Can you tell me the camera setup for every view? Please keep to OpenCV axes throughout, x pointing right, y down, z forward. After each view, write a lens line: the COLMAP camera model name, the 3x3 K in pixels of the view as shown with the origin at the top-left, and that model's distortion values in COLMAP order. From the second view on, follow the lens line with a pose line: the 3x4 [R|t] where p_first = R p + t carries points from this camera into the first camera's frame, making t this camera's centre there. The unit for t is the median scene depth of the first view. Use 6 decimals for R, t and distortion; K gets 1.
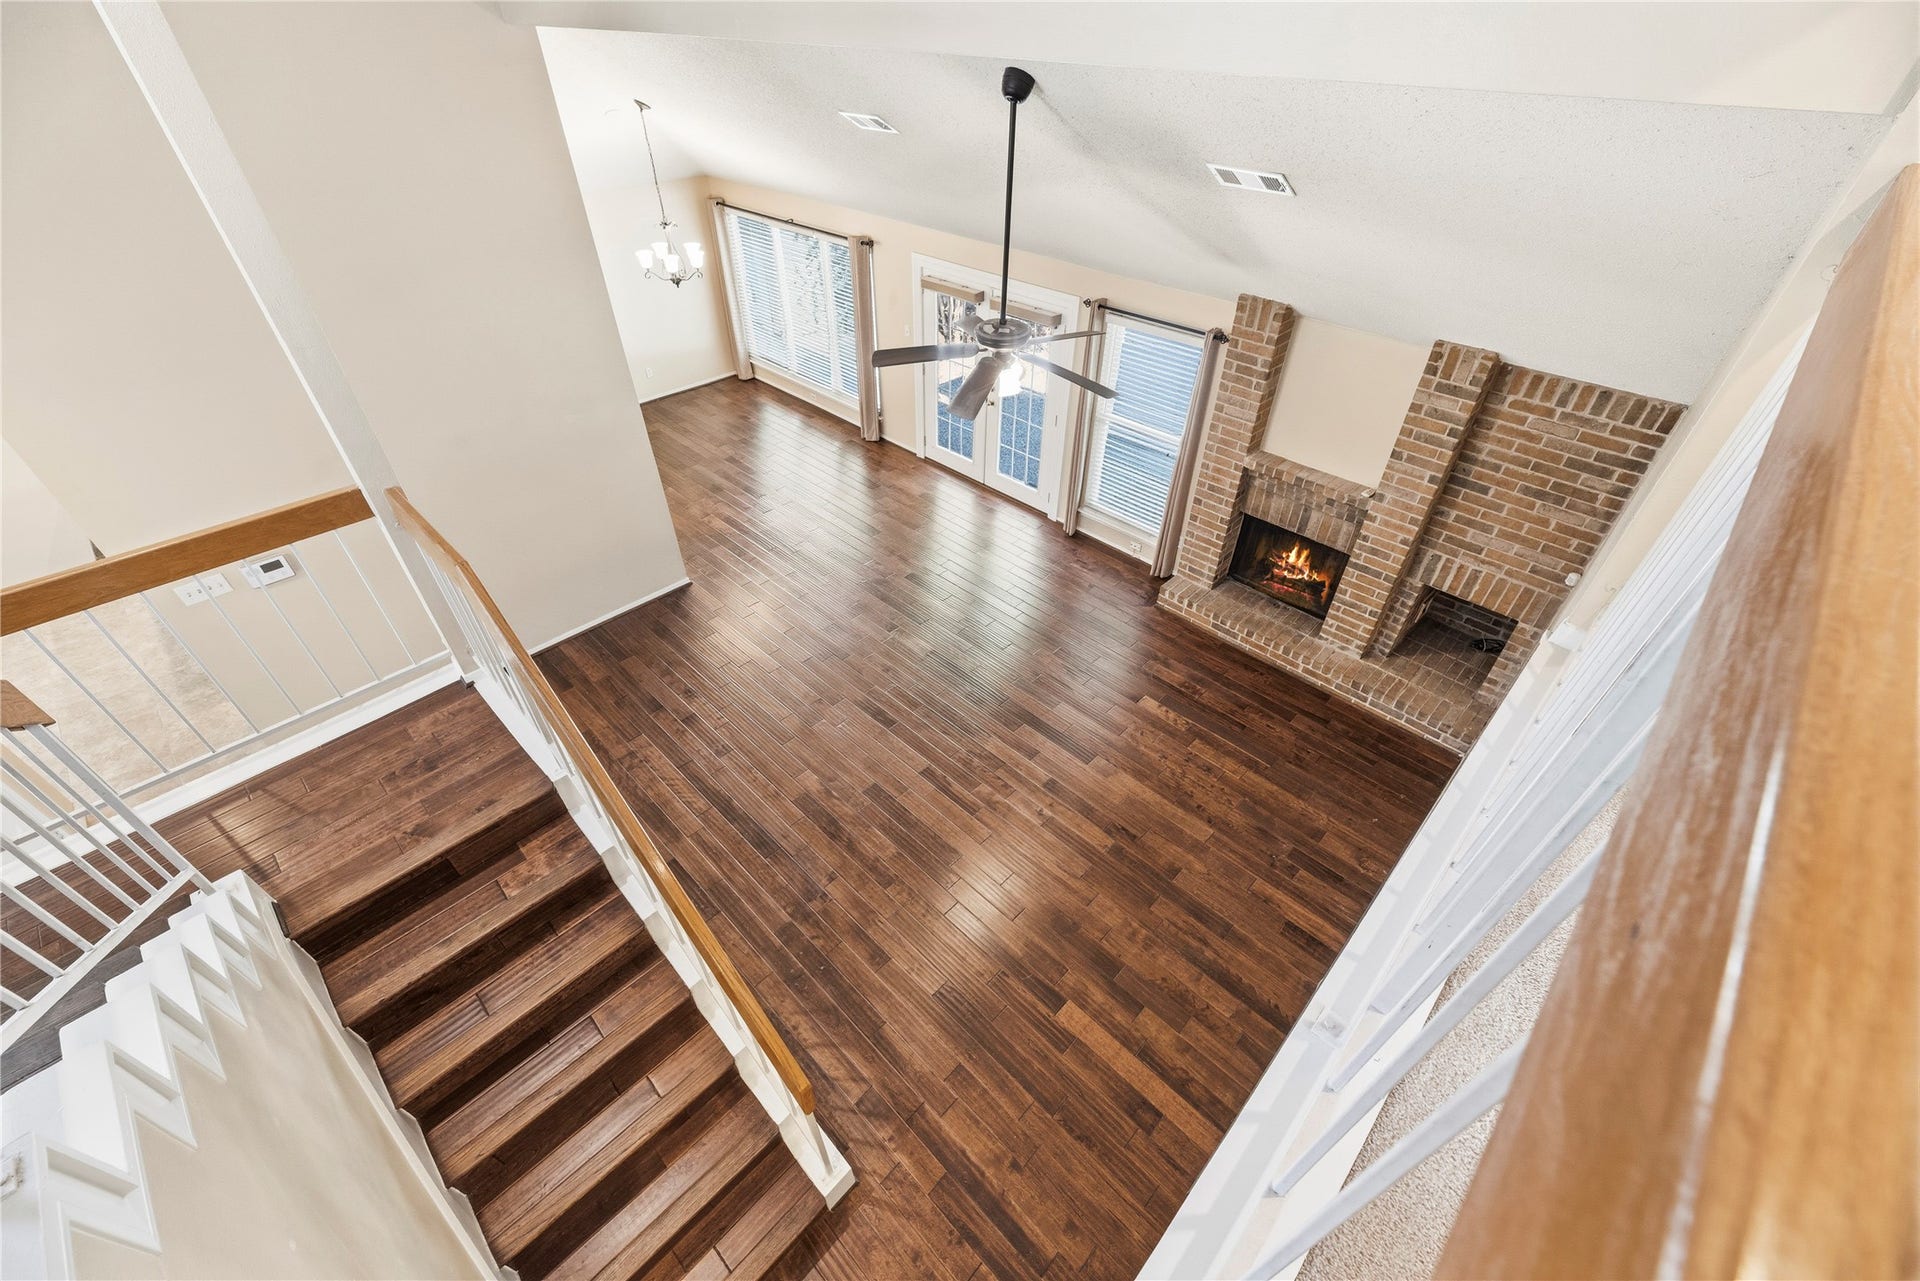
lens RADIAL K [[771.7, 0, 960.0], [0, 771.7, 648.6], [0, 0, 1]] dist [0.000354, -0.000133]
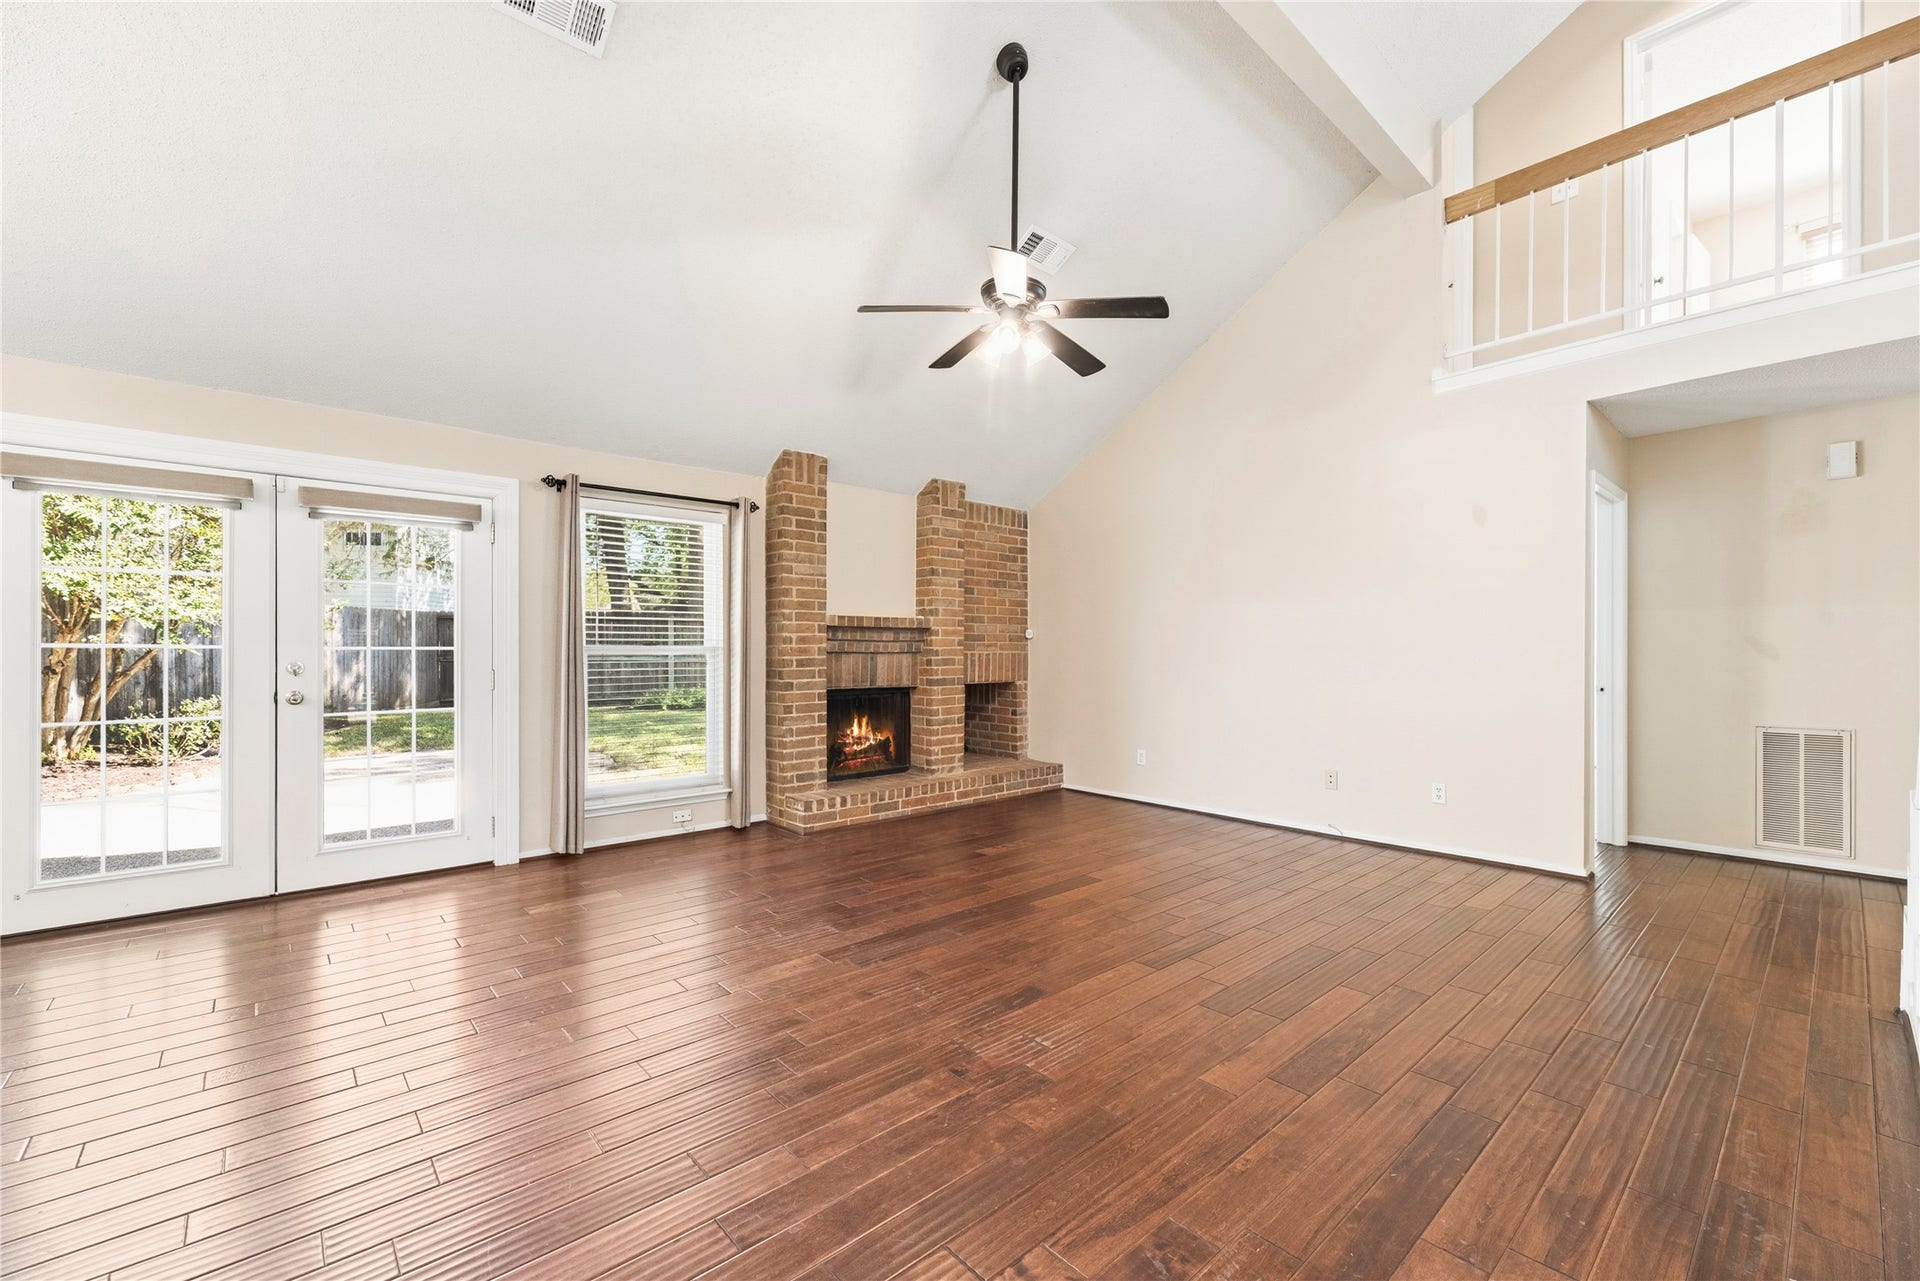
lens RADIAL K [[792.2, 0, 964.5], [0, 792.2, 649.8], [0, 0, 1]] dist [0.001564, 0.000332]
pose [[0.064011, -0.006153, 0.997930, -0.629935], [0.643150, 0.764868, -0.036539, -0.082175], [-0.763060, 0.644158, 0.052917, 0.940833]]
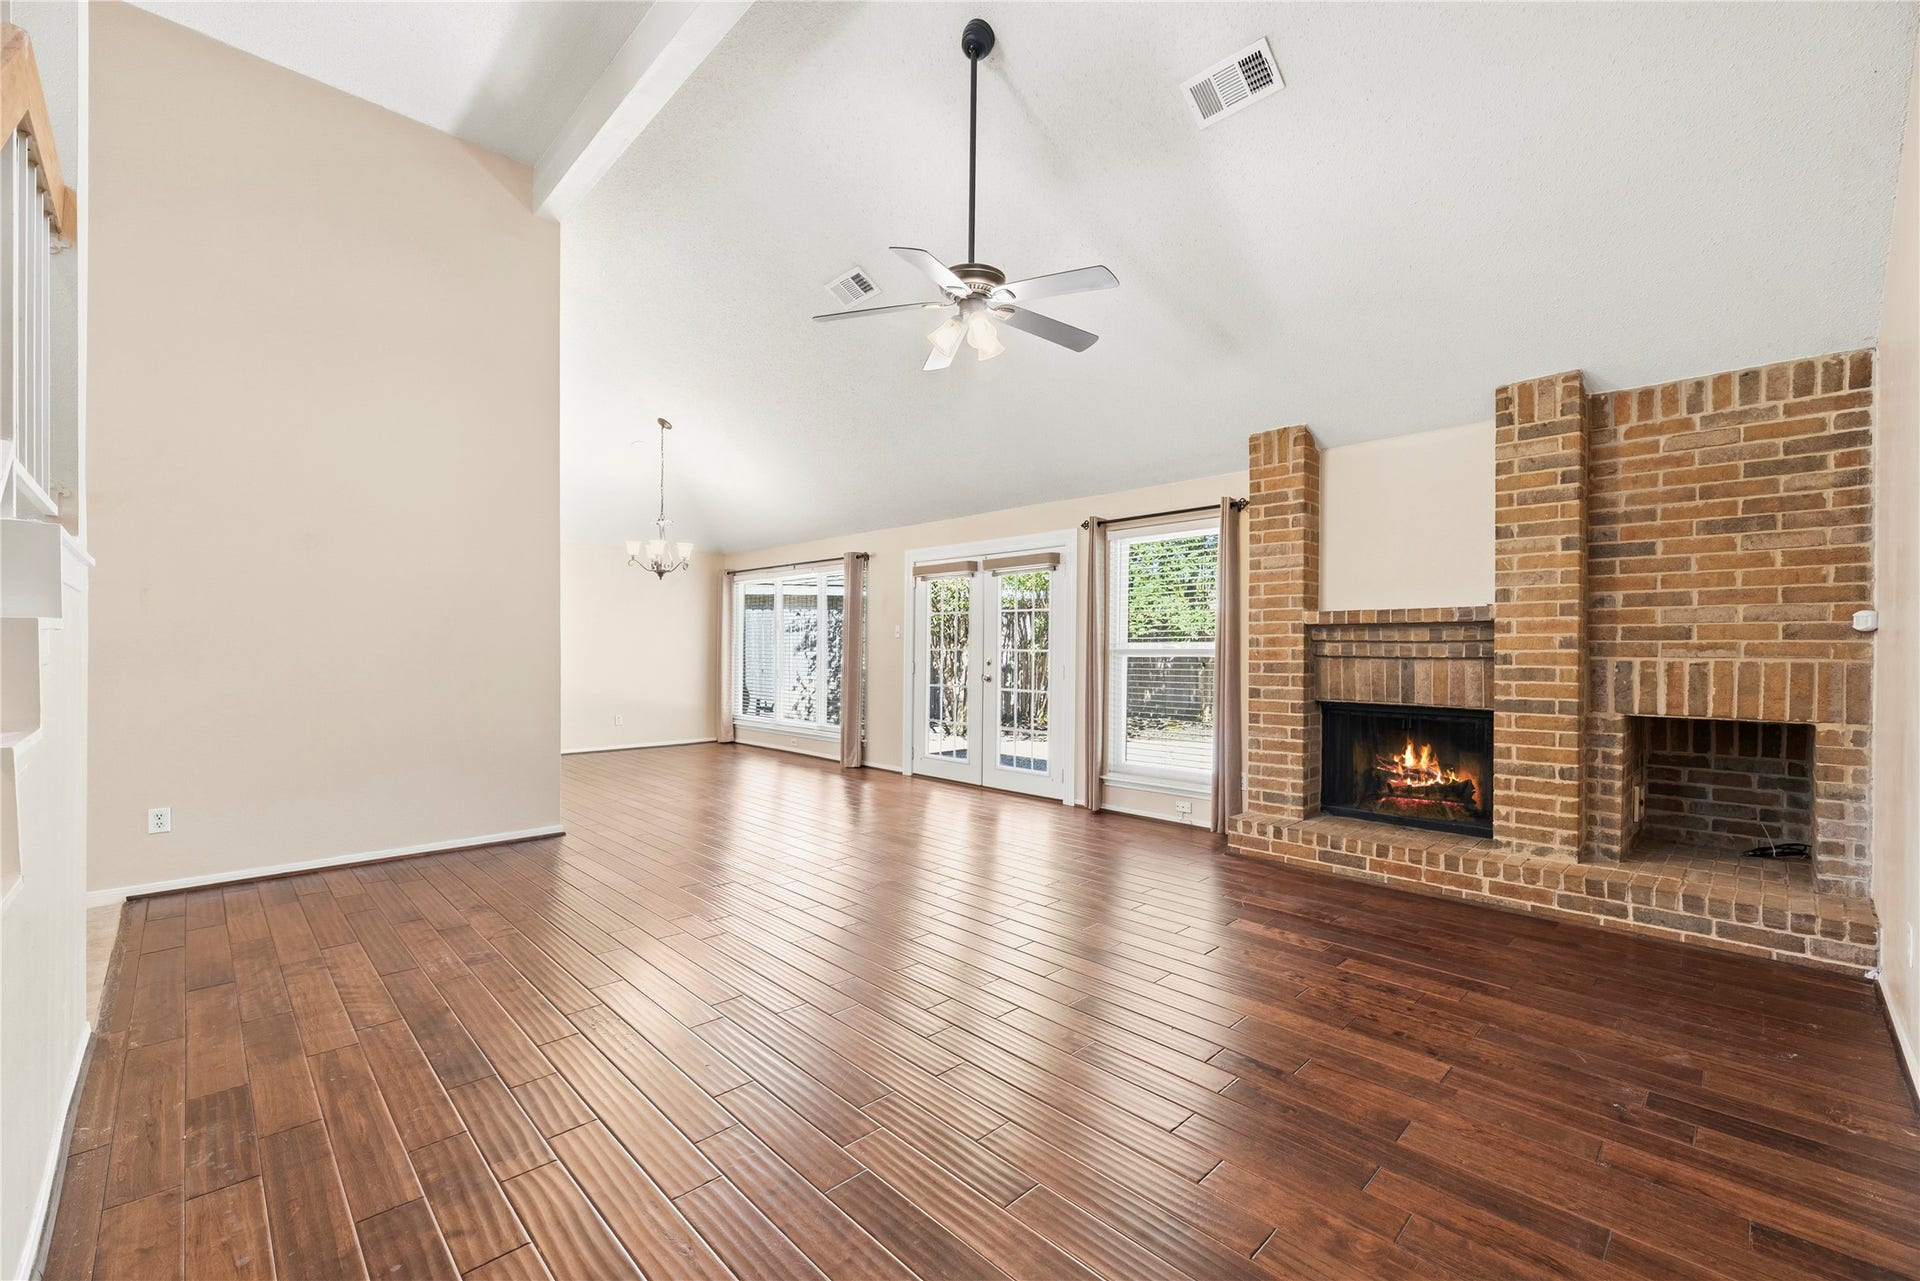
lens RADIAL K [[792.2, 0, 964.5], [0, 792.2, 649.8], [0, 0, 1]] dist [0.001564, 0.000332]
pose [[0.999783, -0.001656, -0.020771, 0.048585], [-0.012133, 0.764166, -0.644906, 0.334713], [0.016941, 0.645018, 0.763980, 0.450478]]
